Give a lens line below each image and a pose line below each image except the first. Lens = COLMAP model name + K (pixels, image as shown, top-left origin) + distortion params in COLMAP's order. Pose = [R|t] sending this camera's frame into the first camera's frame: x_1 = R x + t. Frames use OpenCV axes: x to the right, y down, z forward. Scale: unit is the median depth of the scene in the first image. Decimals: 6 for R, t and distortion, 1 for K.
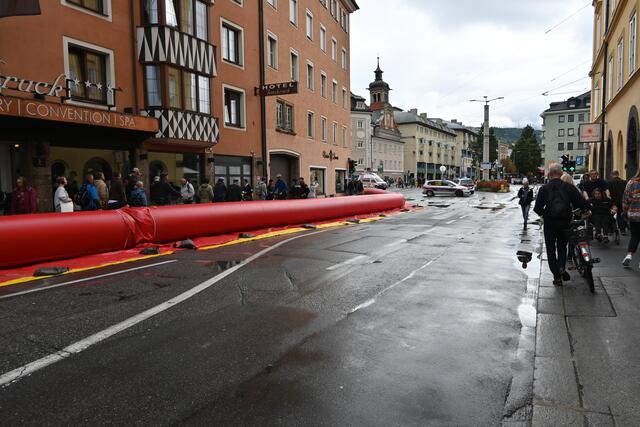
lens RADIAL K [[490.5, 0, 319.7], [0, 490.5, 215.5], [0, 0, 1]] dist [0.017526, 0.006257]
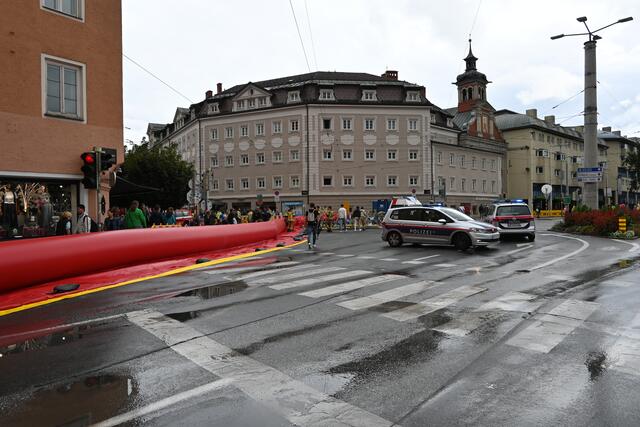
lens RADIAL K [[490.5, 0, 318.9], [0, 490.5, 213.7], [0, 0, 1]] dist [0.017526, 0.006257]
pose [[0.954535, 0.002861, -0.298084, 0.122418], [-0.021946, 0.997915, -0.060698, -0.017438], [0.297289, 0.064480, 0.952608, 0.259725]]
